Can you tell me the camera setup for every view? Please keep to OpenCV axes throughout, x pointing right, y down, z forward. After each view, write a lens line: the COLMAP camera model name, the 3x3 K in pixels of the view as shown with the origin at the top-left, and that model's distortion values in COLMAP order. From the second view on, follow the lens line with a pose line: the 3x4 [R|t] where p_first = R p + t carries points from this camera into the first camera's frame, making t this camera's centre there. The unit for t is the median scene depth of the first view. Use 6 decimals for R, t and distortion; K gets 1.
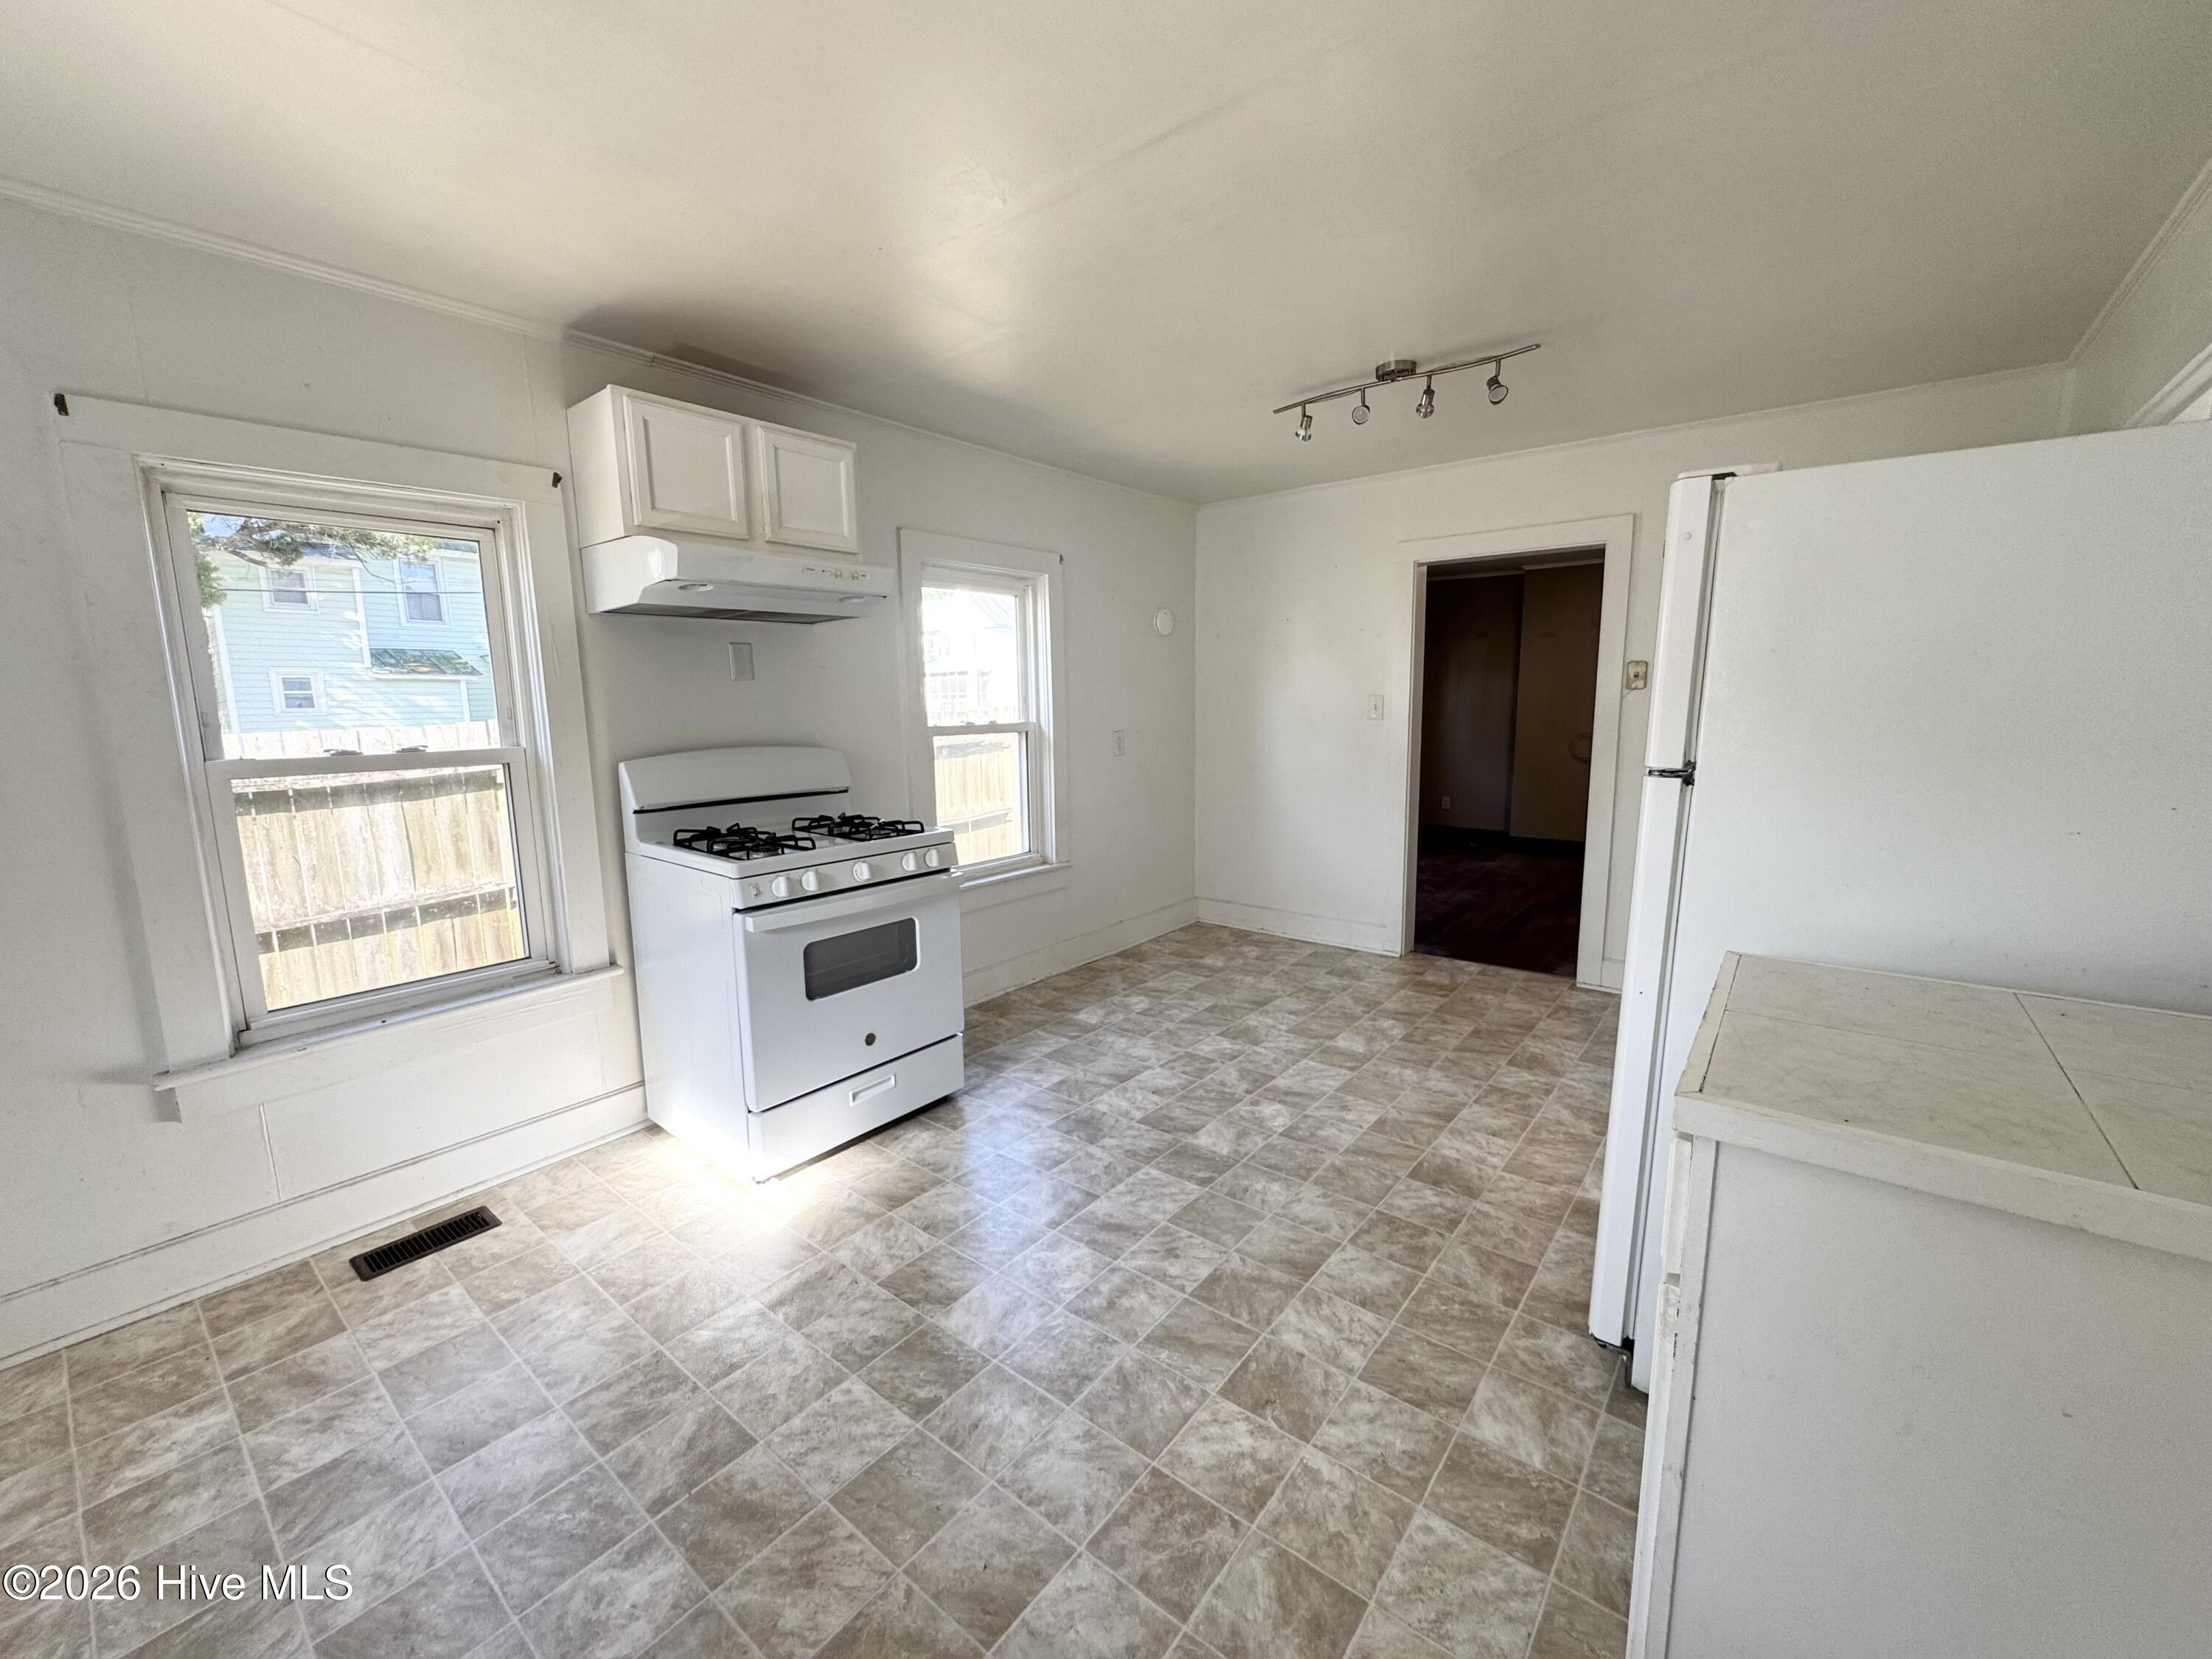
lens RADIAL K [[883.2, 0, 1104.4], [0, 883.2, 828.3], [0, 0, 1]] dist [-0.004581, 0.000187]
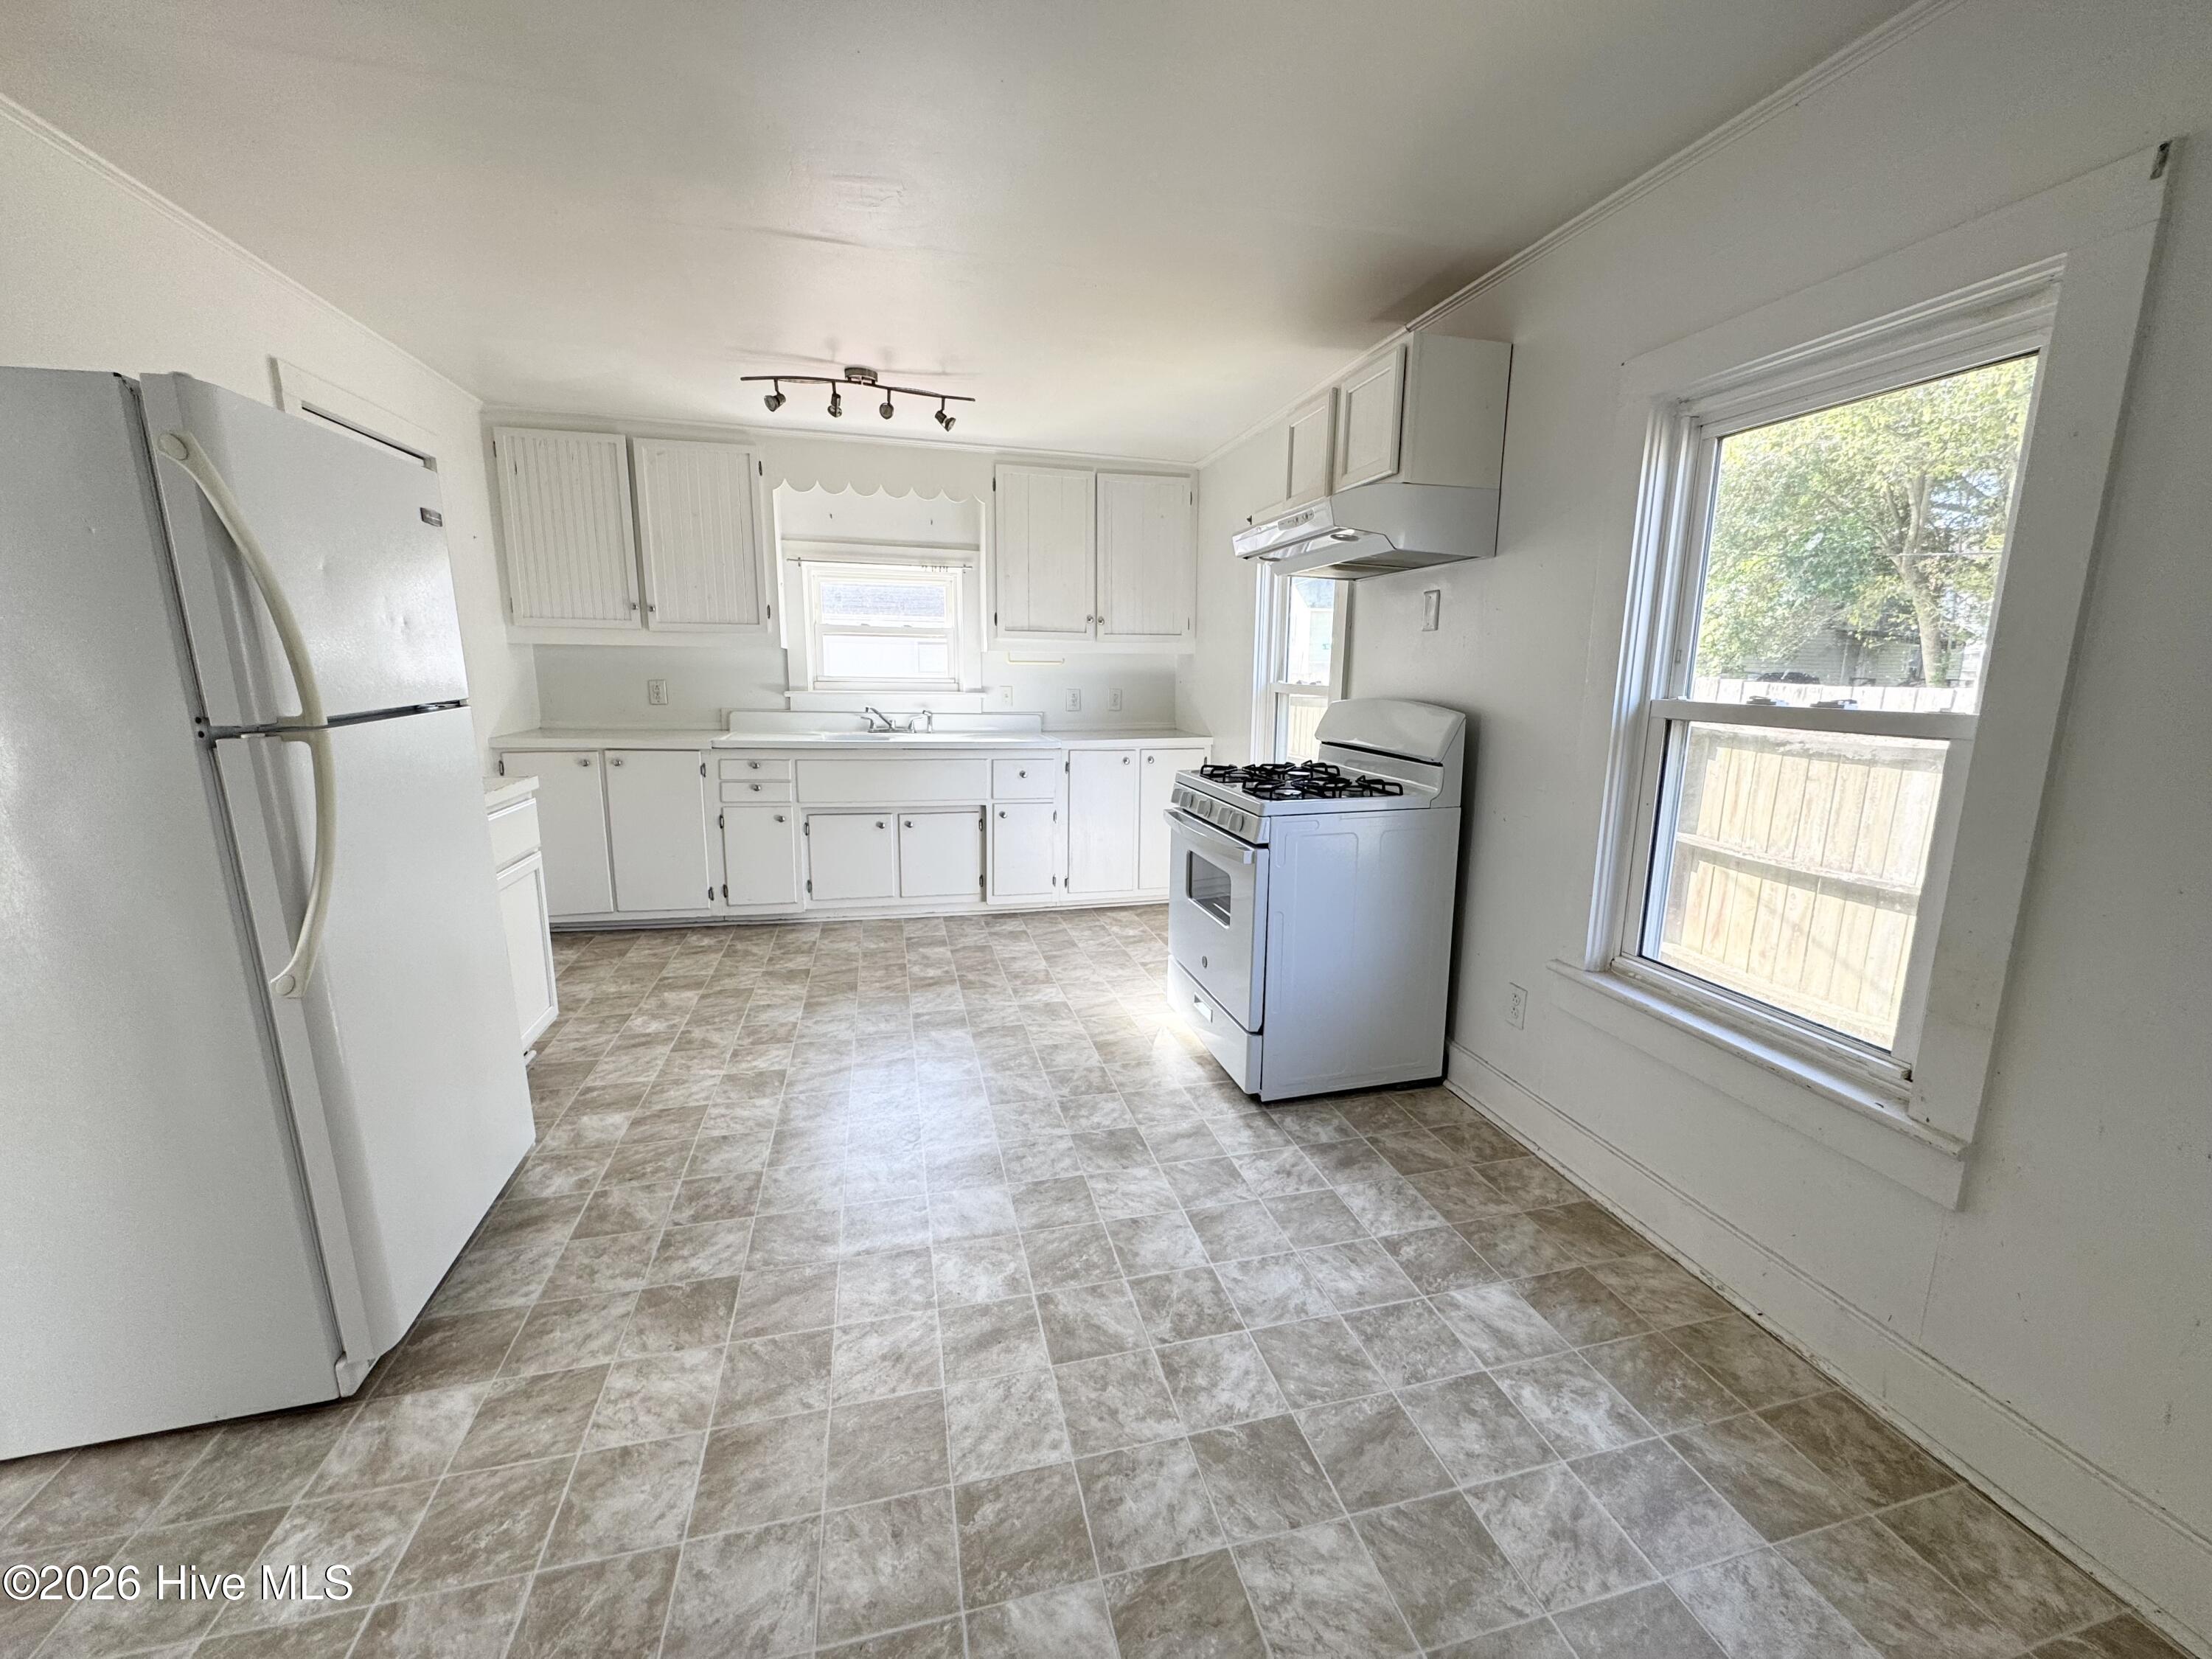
lens RADIAL K [[883.2, 0, 1101.7], [0, 883.2, 834.0], [0, 0, 1]] dist [-0.004581, 0.000187]
pose [[-0.604548, 0.156324, -0.781079, 0.631879], [-0.120426, 0.951348, 0.283610, -0.202544], [0.787413, 0.265518, -0.556310, 1.440038]]
